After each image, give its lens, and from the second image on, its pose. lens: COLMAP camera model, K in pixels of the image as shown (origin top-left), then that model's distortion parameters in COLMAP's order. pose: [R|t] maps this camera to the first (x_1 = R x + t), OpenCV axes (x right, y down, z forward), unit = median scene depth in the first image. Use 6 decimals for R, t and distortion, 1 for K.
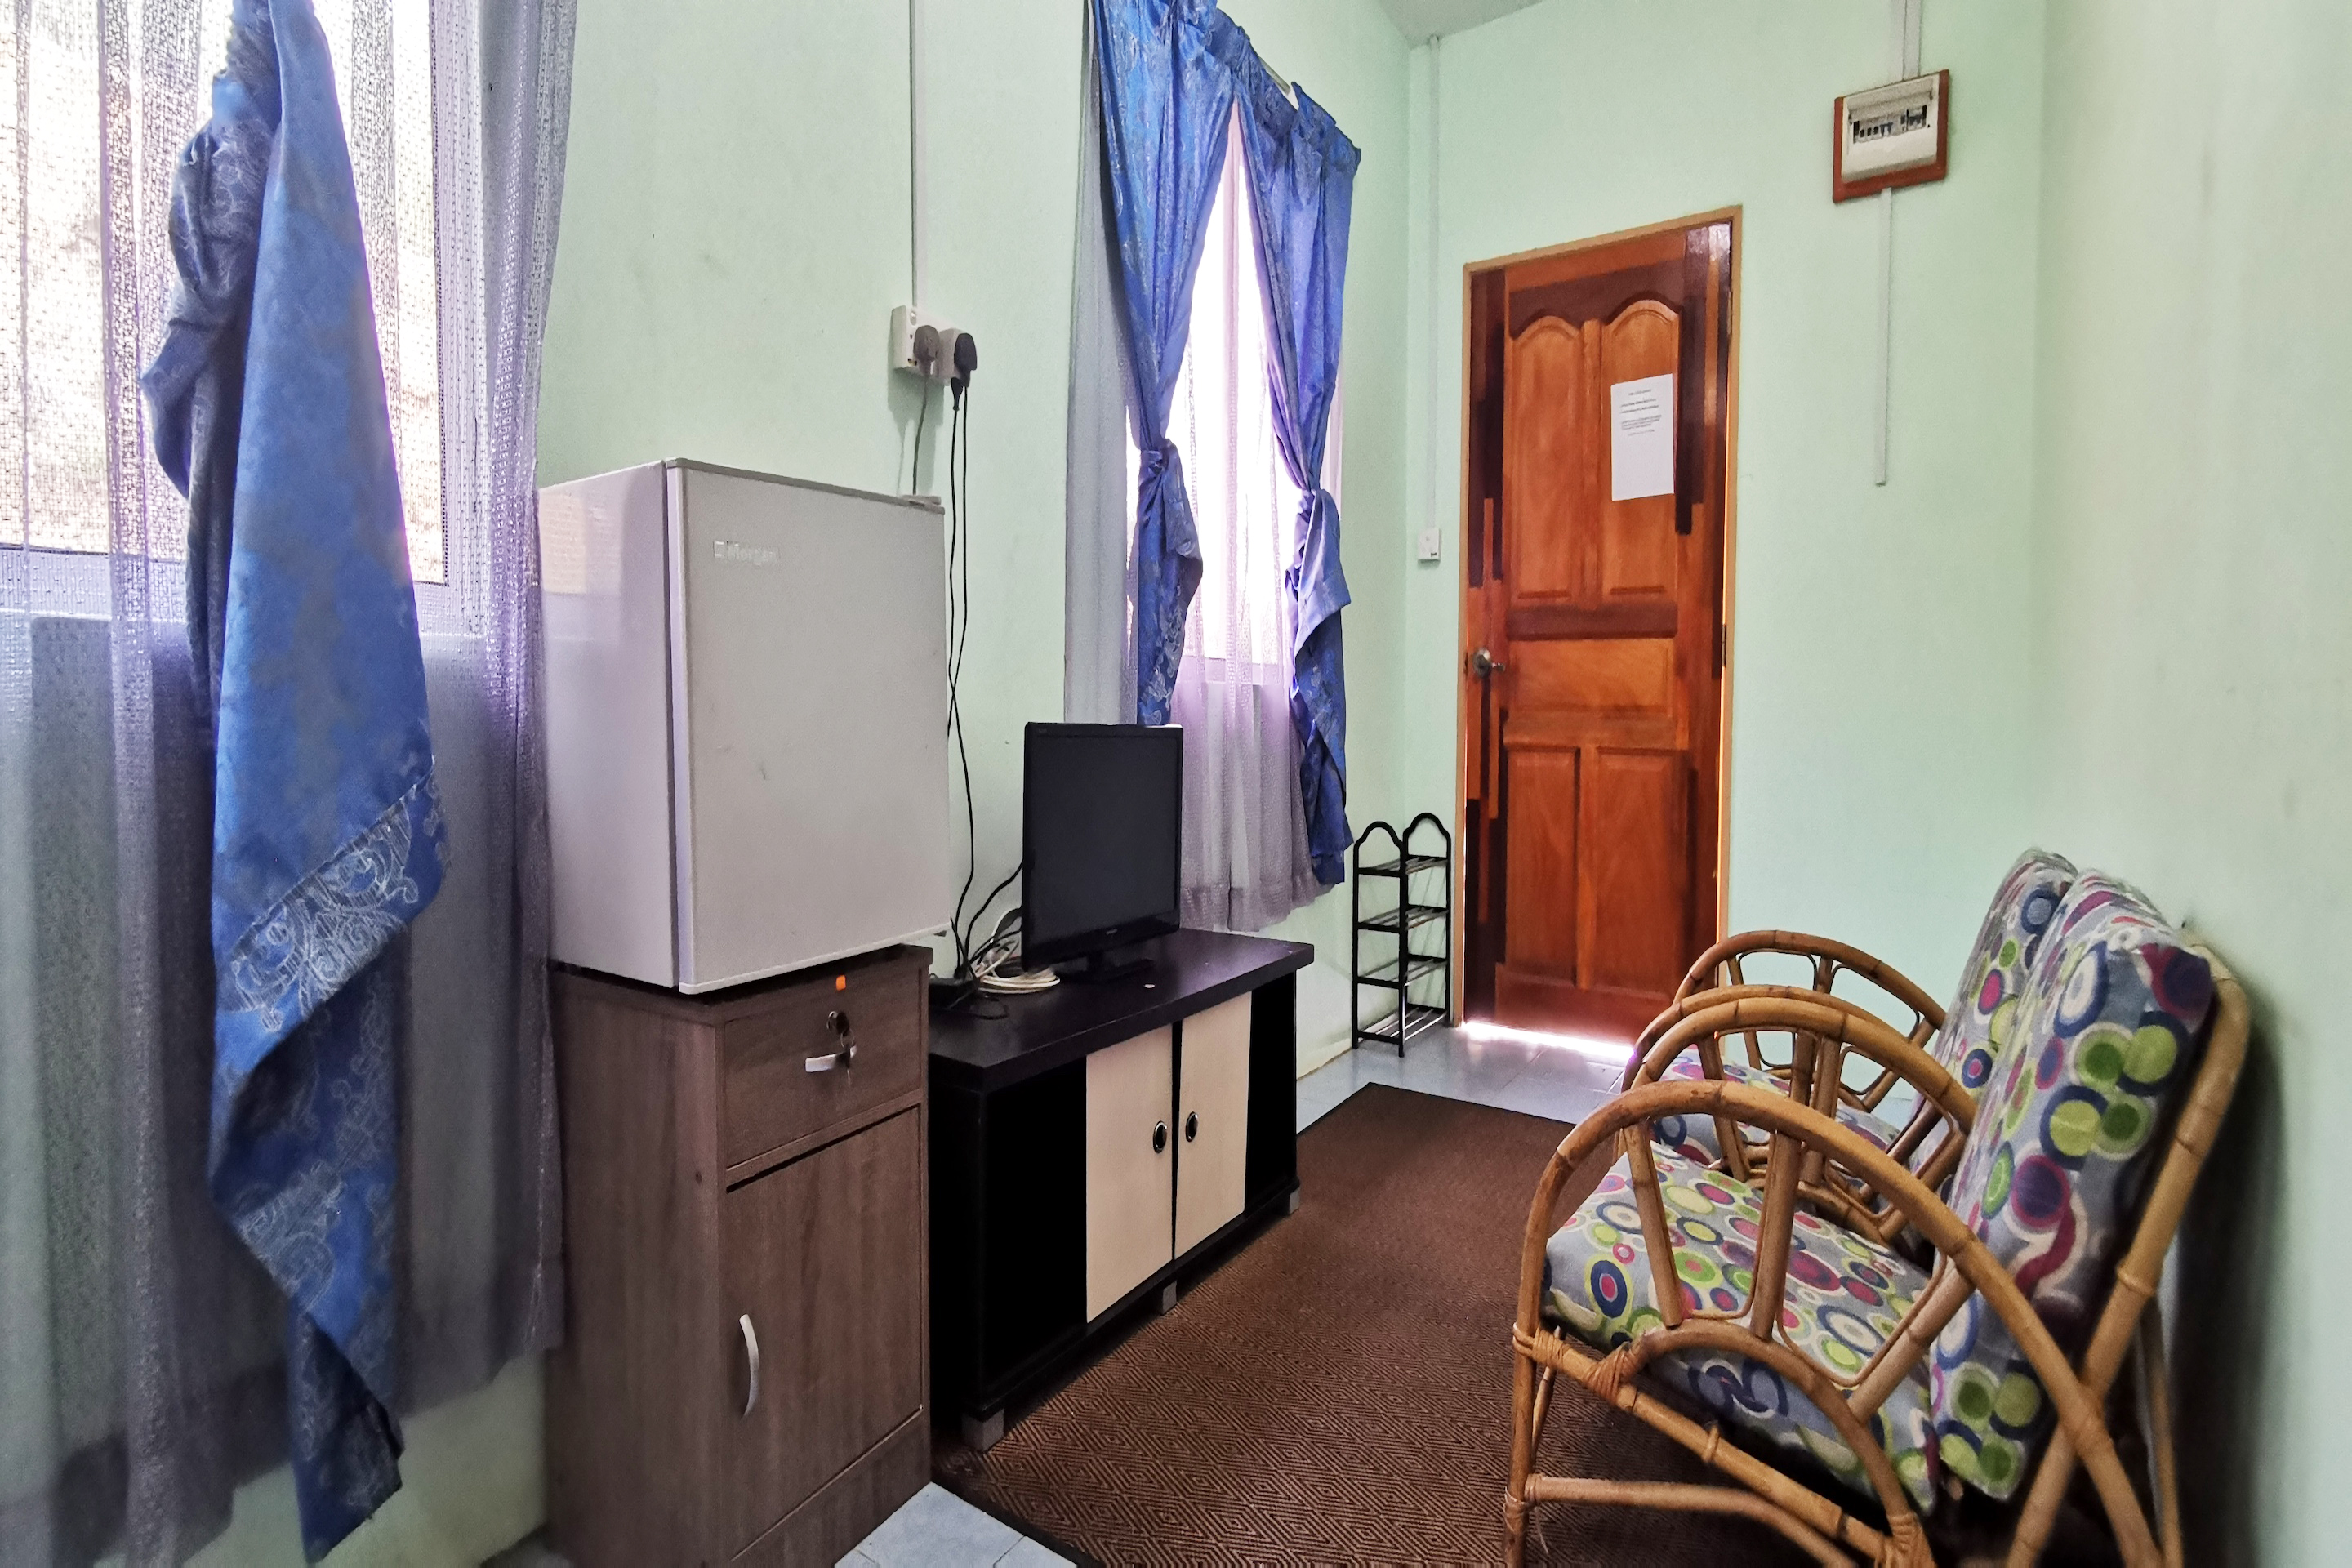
lens RADIAL K [[1102.7, 0, 1167.0], [0, 1102.7, 707.5], [0, 0, 1]] dist [-0.004650, 0.000533]
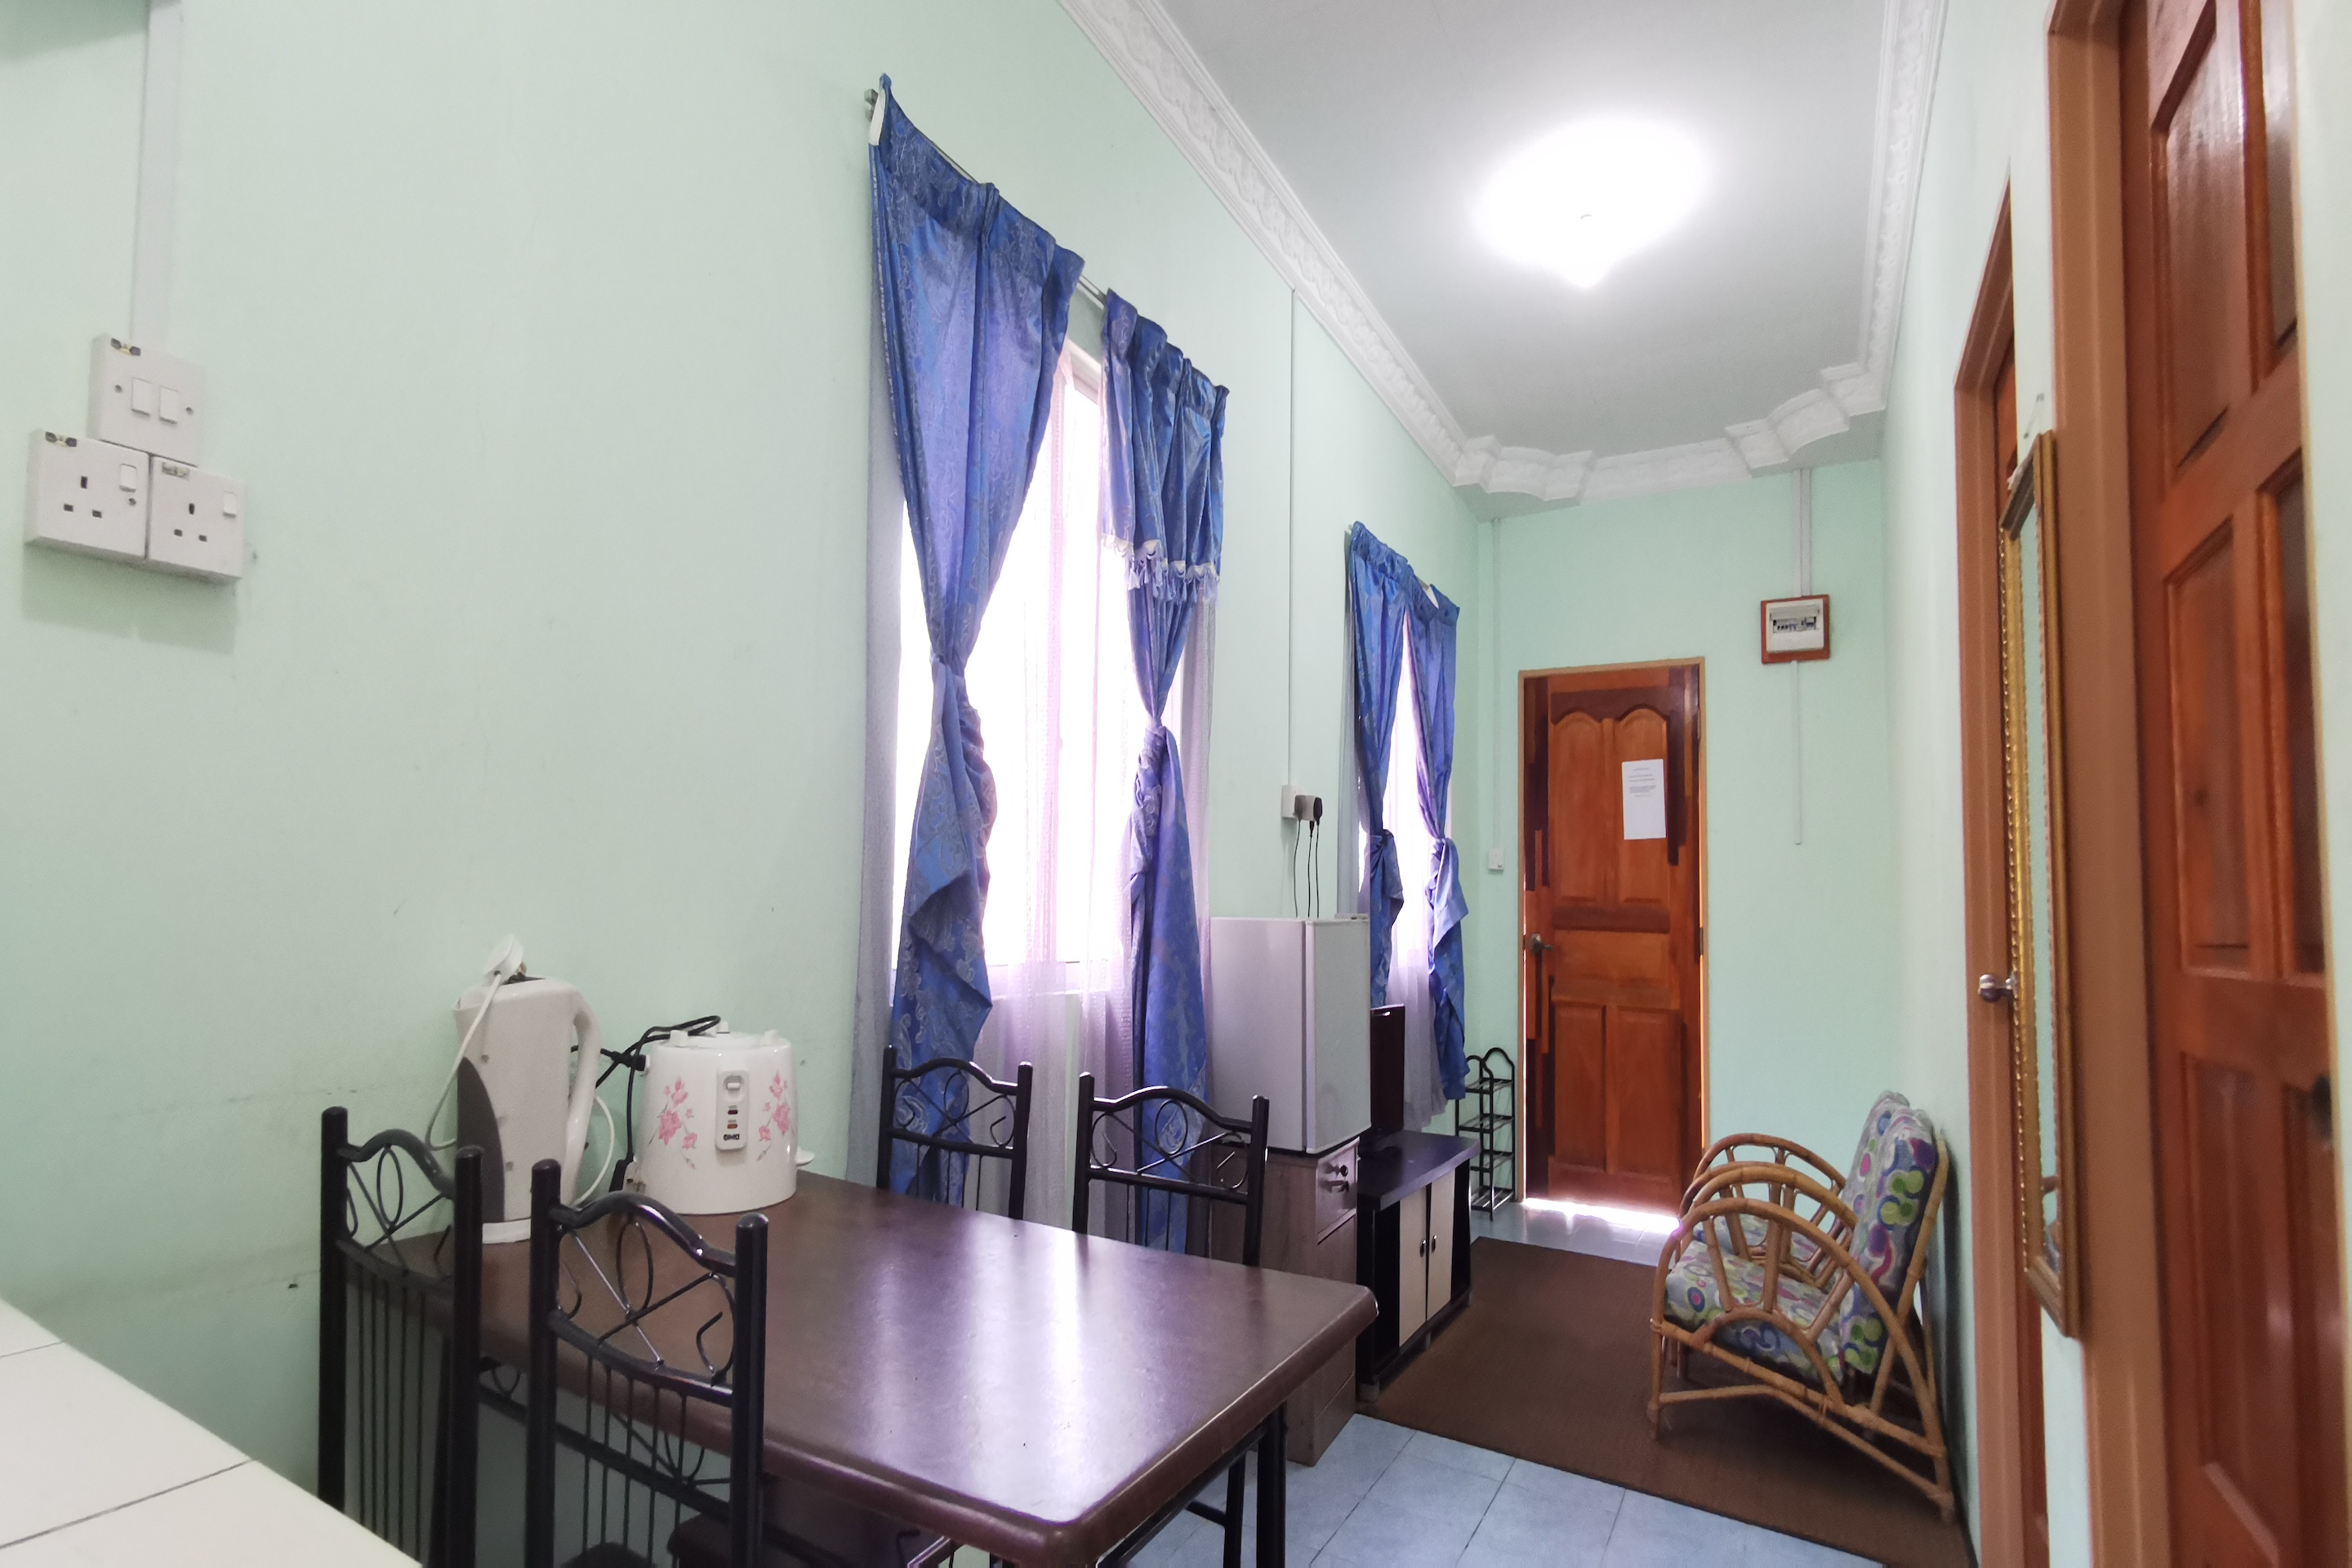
lens RADIAL K [[1087.7, 0, 1152.4], [0, 1087.7, 784.7], [0, 0, 1]] dist [-0.020664, 0.011113]
pose [[0.998977, 0.027301, 0.036043, -0.496082], [-0.023180, 0.993644, -0.110159, -0.142726], [-0.038821, 0.109211, 0.993260, -0.759585]]
